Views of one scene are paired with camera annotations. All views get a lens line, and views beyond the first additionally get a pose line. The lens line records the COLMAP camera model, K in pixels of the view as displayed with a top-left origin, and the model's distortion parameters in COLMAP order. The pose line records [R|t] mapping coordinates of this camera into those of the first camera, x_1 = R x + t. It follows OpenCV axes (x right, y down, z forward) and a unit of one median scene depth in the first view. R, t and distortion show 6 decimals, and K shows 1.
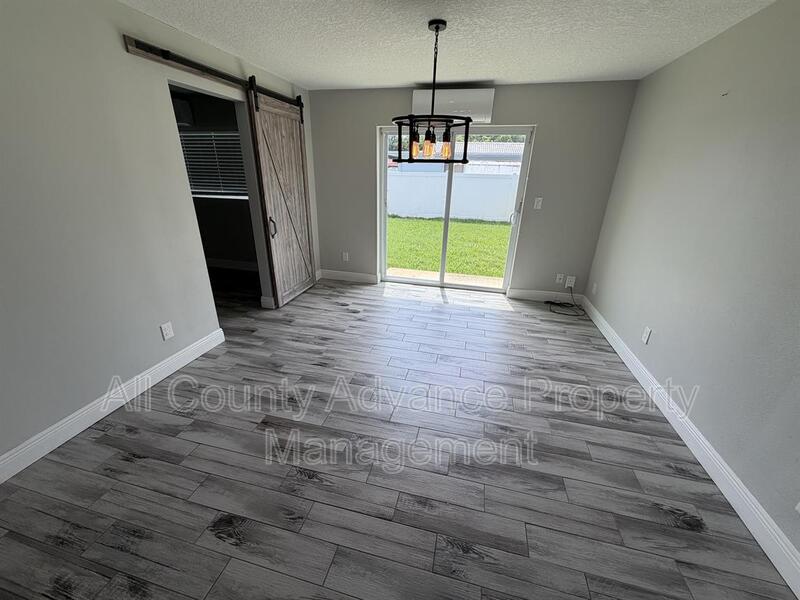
lens RADIAL K [[321.5, 0, 393.4], [0, 321.5, 298.4], [0, 0, 1]] dist [-0.000423, 0.000037]
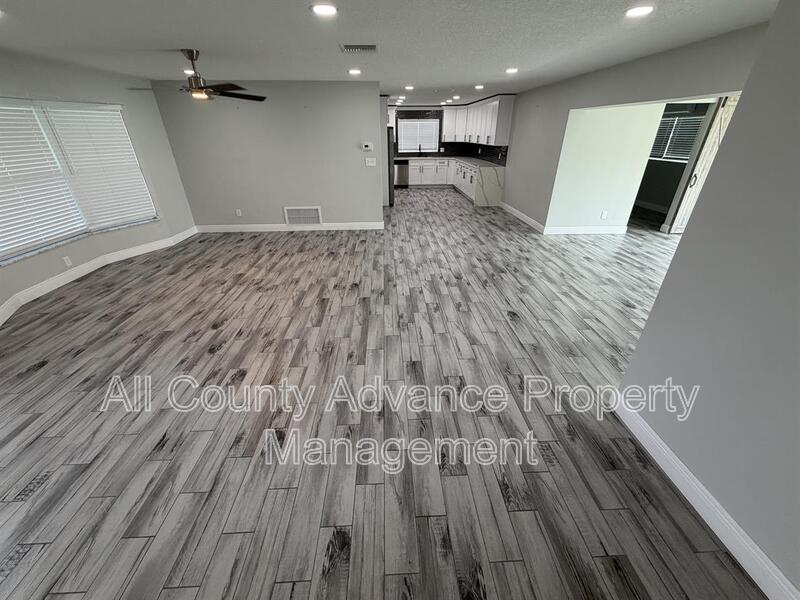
lens RADIAL K [[321.5, 0, 403.4], [0, 321.5, 296.3], [0, 0, 1]] dist [-0.000423, 0.000037]
pose [[0.297121, 0.414097, -0.860373, 0.945535], [-0.345452, 0.886646, 0.307444, 0.342707], [0.890158, 0.205870, 0.406492, -0.955331]]
